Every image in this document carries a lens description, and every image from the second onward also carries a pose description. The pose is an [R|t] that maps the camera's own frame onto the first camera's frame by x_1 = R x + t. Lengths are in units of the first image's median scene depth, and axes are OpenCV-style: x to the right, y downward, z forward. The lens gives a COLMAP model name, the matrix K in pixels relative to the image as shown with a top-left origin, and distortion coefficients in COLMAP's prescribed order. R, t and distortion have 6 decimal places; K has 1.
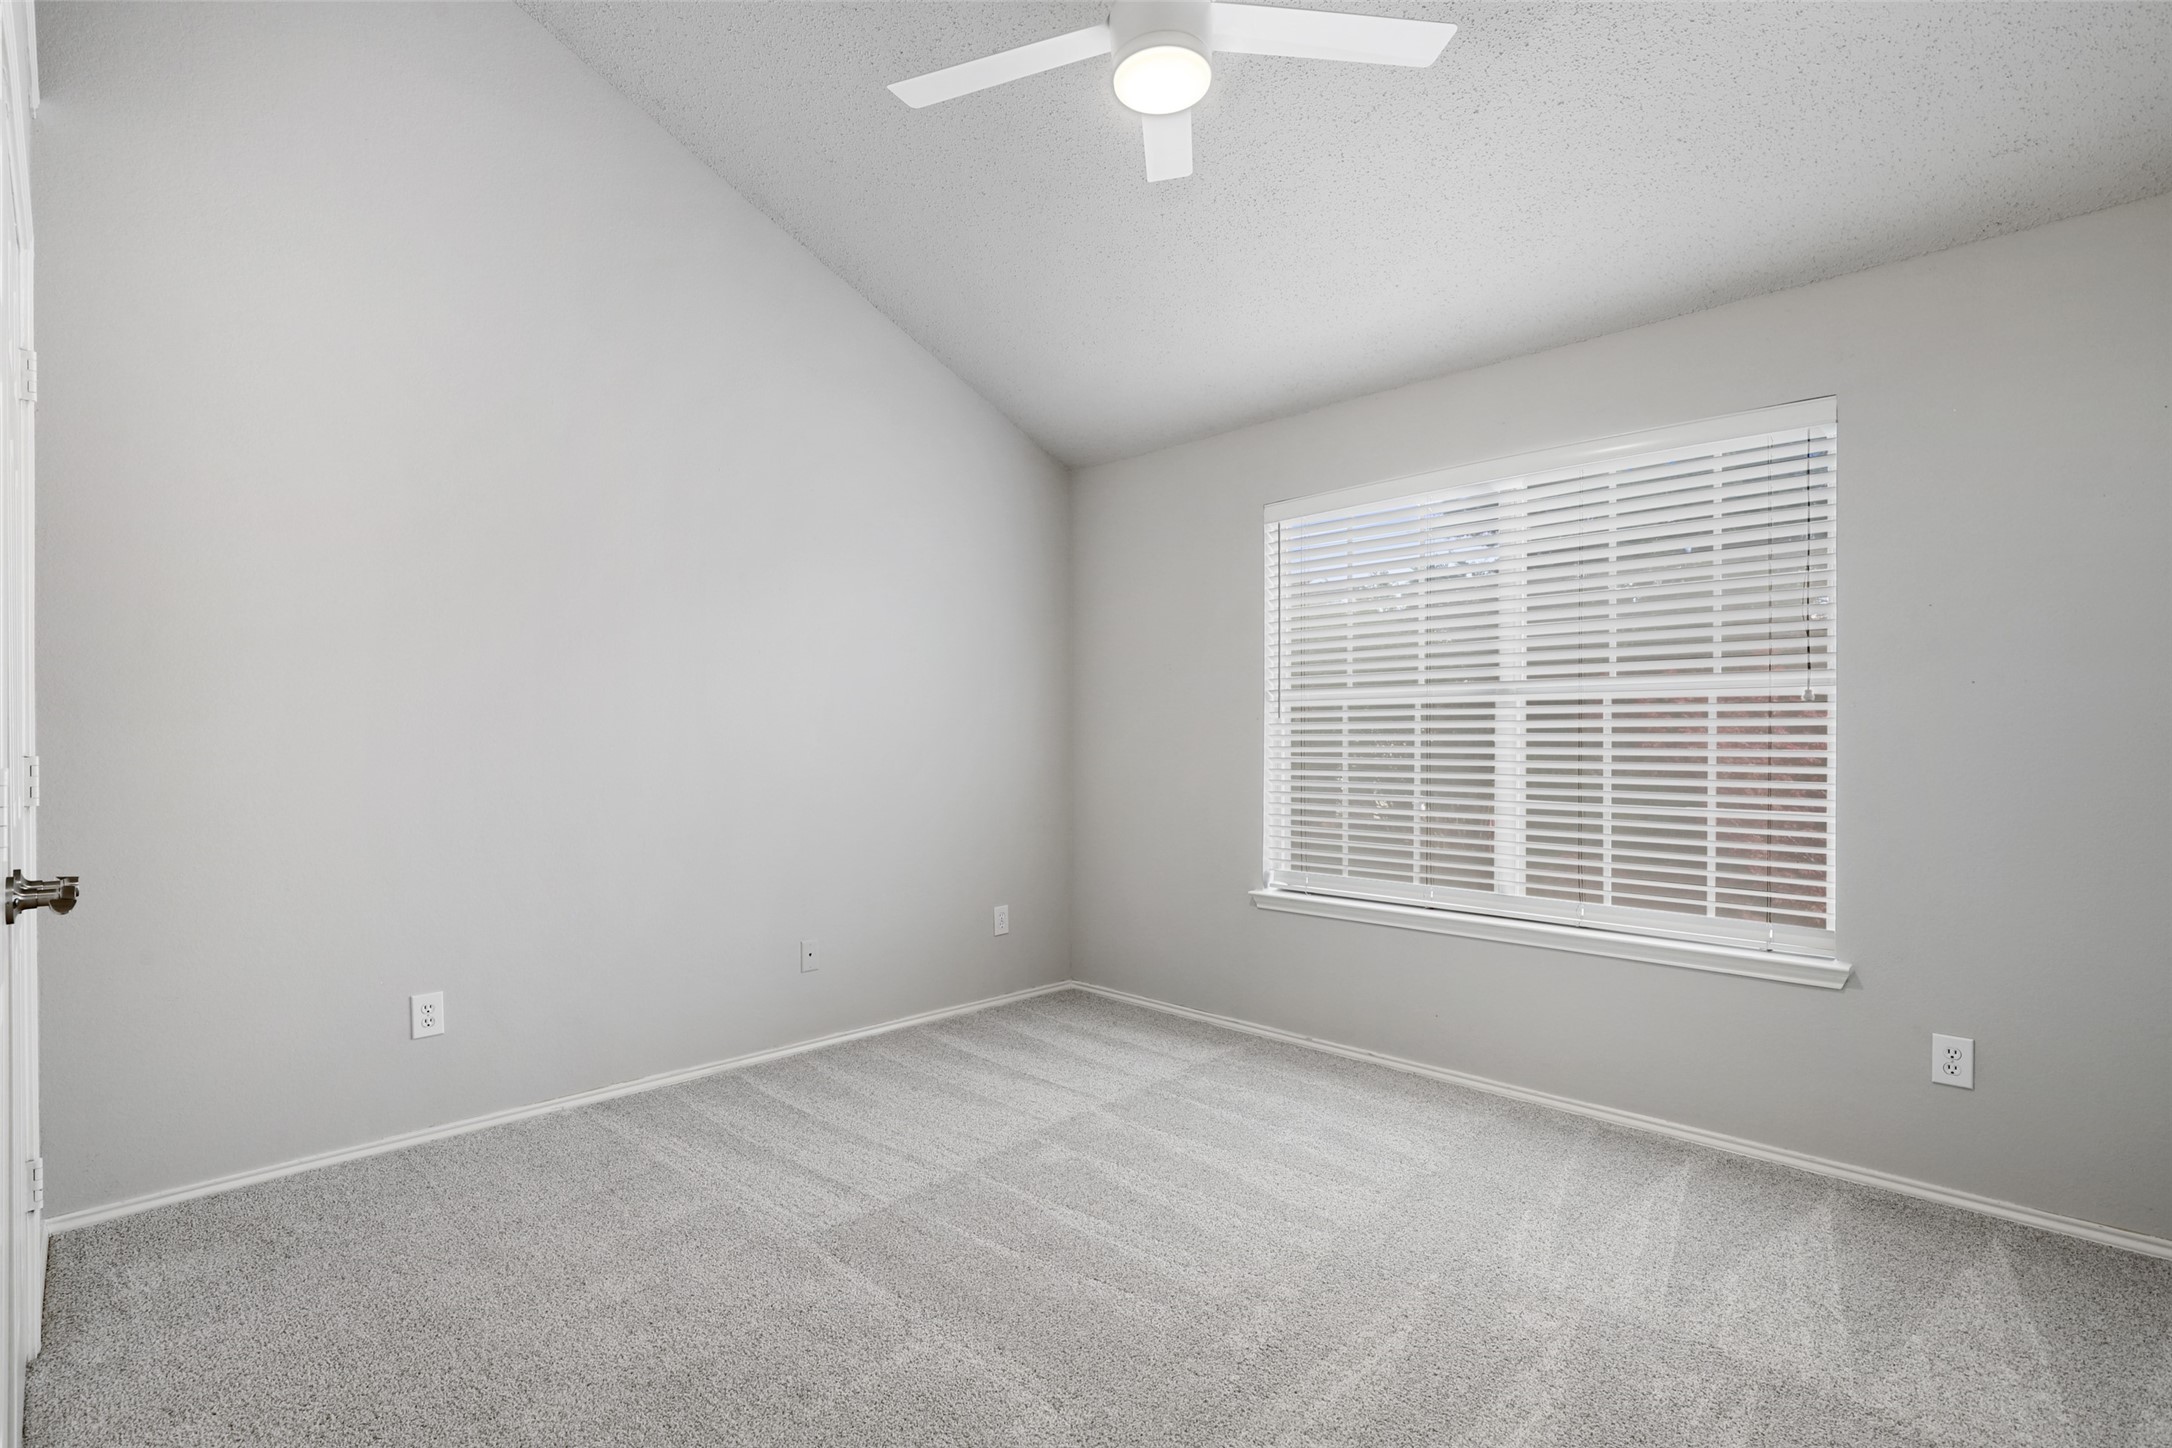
lens RADIAL K [[1007.5, 0, 1089.9], [0, 1007.5, 734.7], [0, 0, 1]] dist [-0.015626, 0.003154]
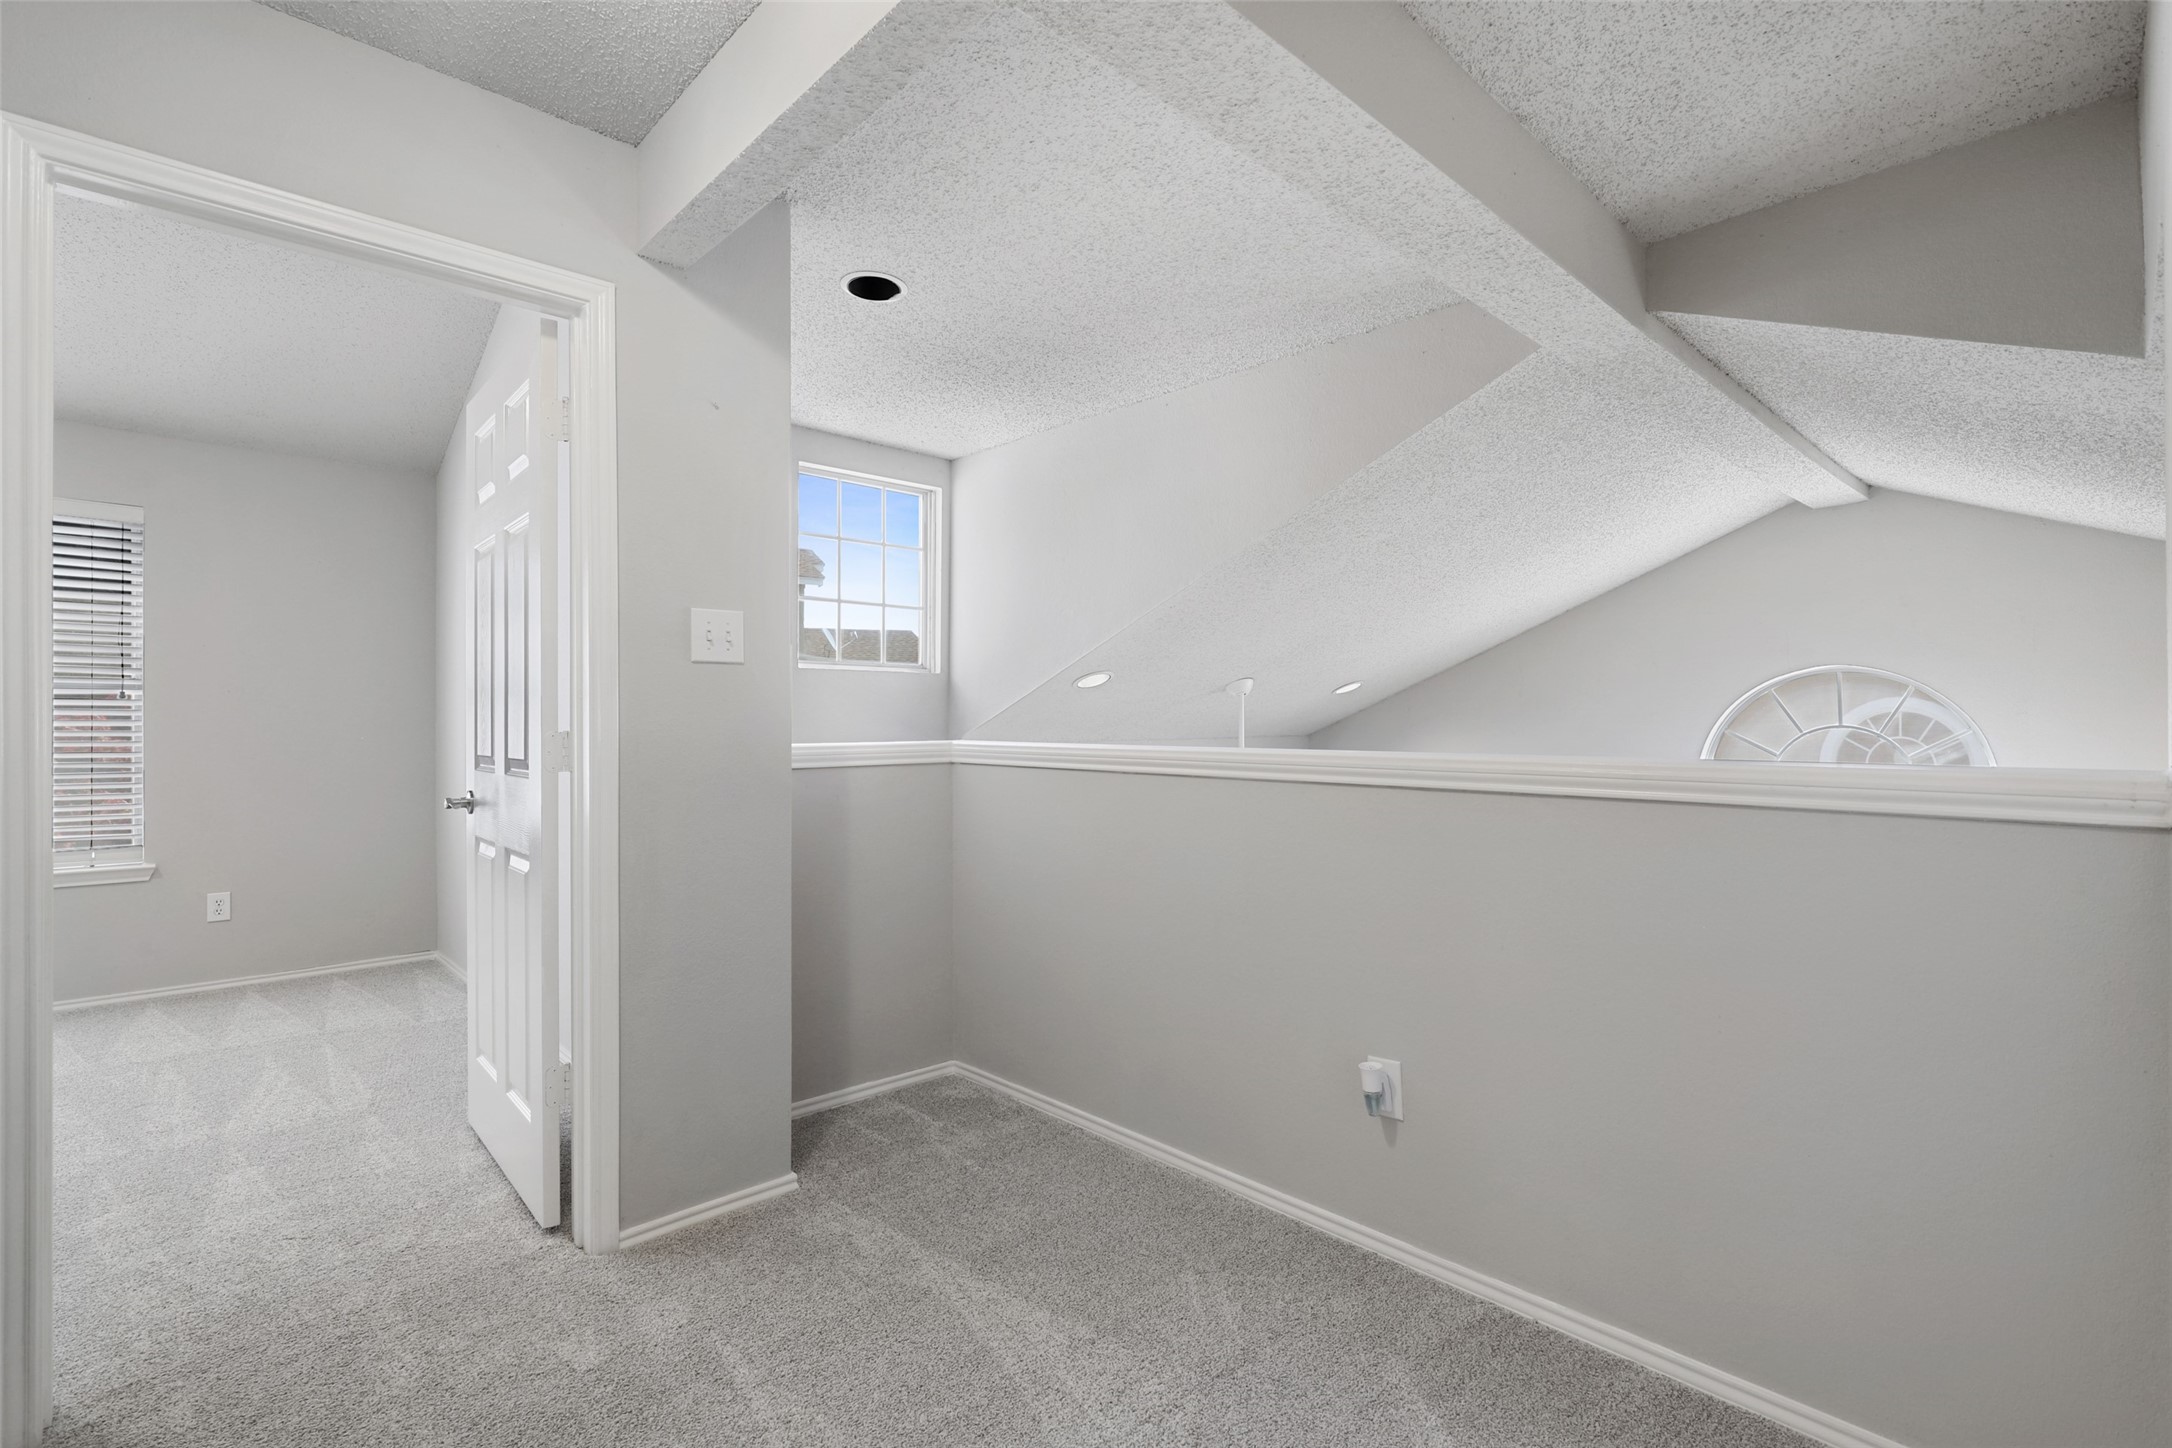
lens RADIAL K [[1007.5, 0, 1088.6], [0, 1007.5, 724.7], [0, 0, 1]] dist [-0.015626, 0.003154]
pose [[0.034805, -0.005096, 0.999381, -0.825692], [0.003803, 0.999980, 0.004967, 0.004274], [-0.999387, 0.003628, 0.034824, -0.586313]]
